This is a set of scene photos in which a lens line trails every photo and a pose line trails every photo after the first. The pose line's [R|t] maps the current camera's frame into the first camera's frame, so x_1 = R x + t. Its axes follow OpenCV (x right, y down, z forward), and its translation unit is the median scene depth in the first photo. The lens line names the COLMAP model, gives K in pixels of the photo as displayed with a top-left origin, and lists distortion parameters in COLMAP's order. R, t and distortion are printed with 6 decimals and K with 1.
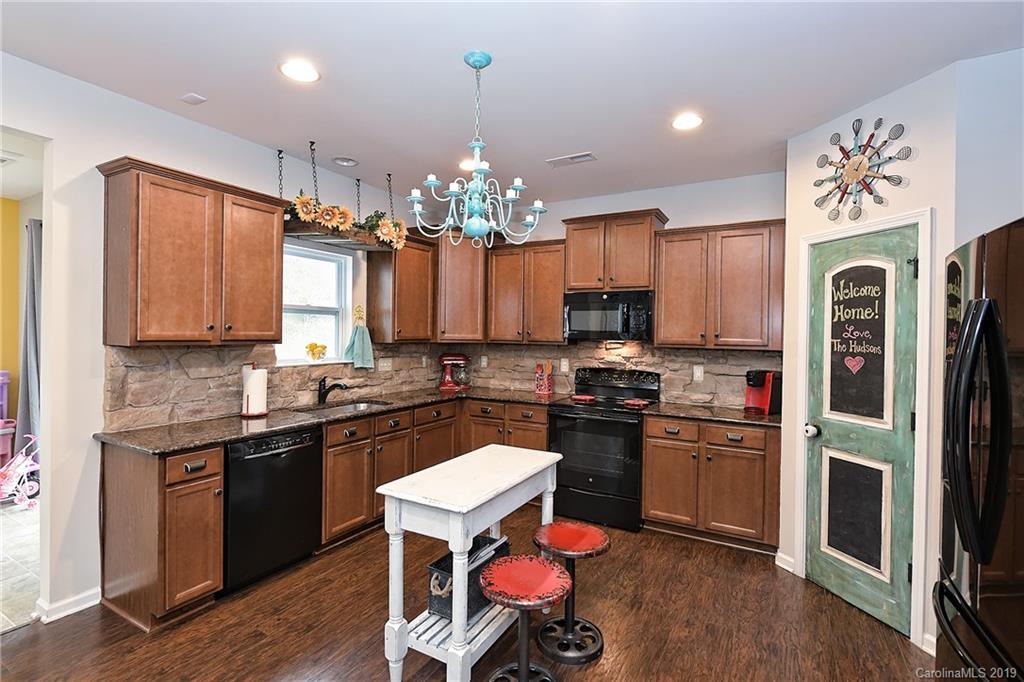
lens RADIAL K [[475.7, 0, 515.6], [0, 475.7, 338.1], [0, 0, 1]] dist [0.001731, 0.001042]
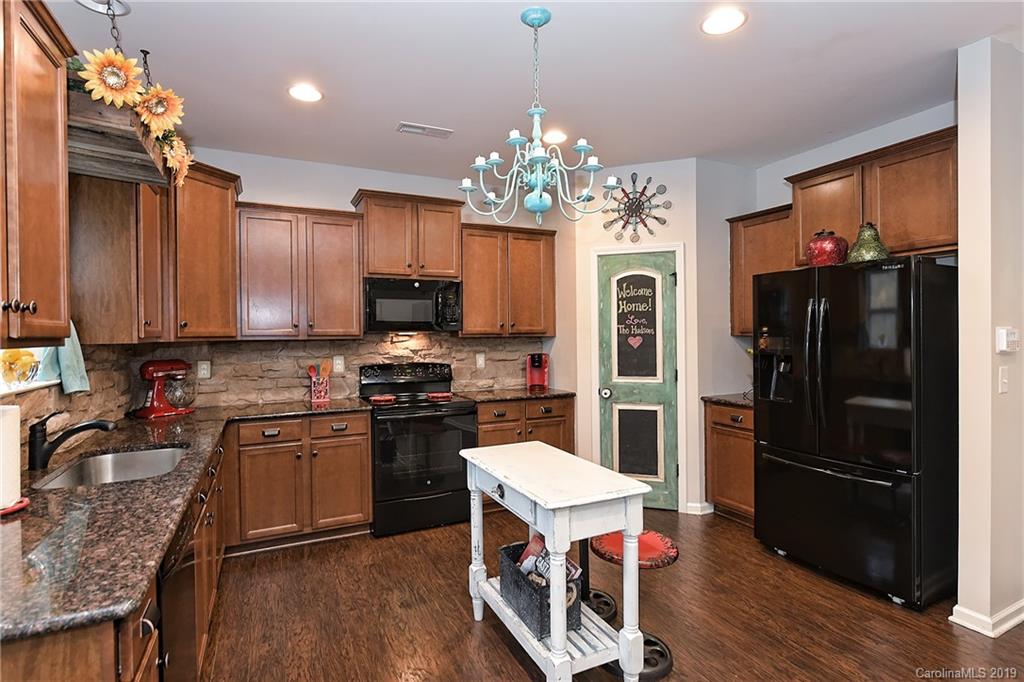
lens RADIAL K [[511.8, 0, 516.2], [0, 511.8, 339.6], [0, 0, 1]] dist [0.003988, -0.000065]
pose [[0.572959, -0.029351, 0.819059, -0.706361], [0.026175, 0.999504, 0.017507, 0.009934], [-0.819166, 0.011408, 0.573443, 0.367108]]
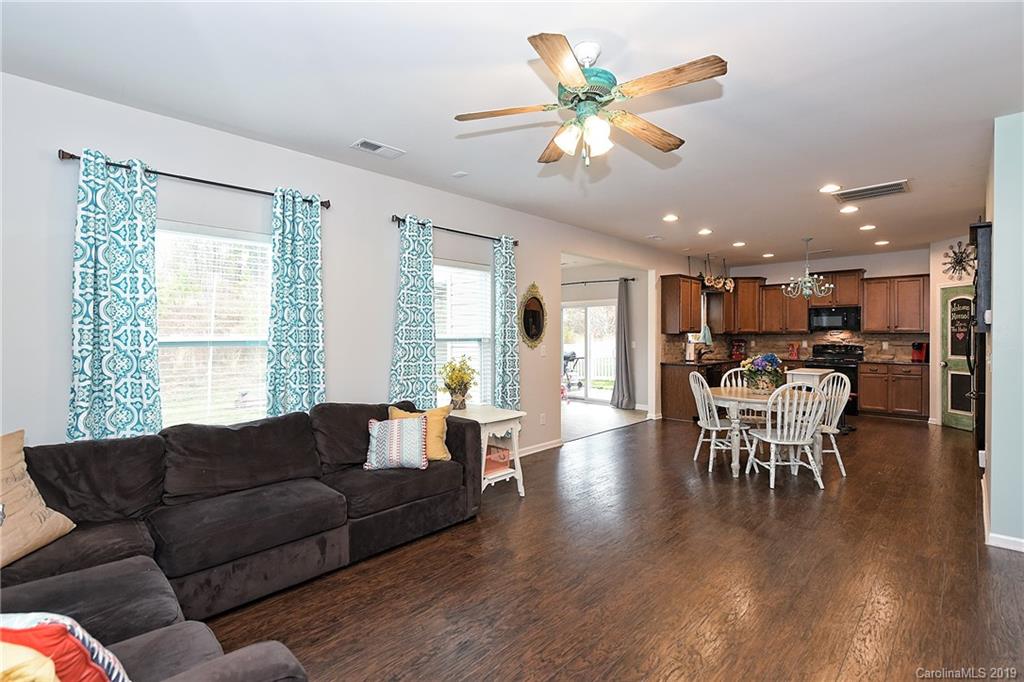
lens RADIAL K [[475.7, 0, 510.4], [0, 475.7, 338.2], [0, 0, 1]] dist [0.001731, 0.001042]
pose [[0.964288, -0.015314, -0.264412, -0.873175], [0.014428, 0.999882, -0.005296, 0.040522], [0.264462, 0.001292, 0.964395, -1.950987]]
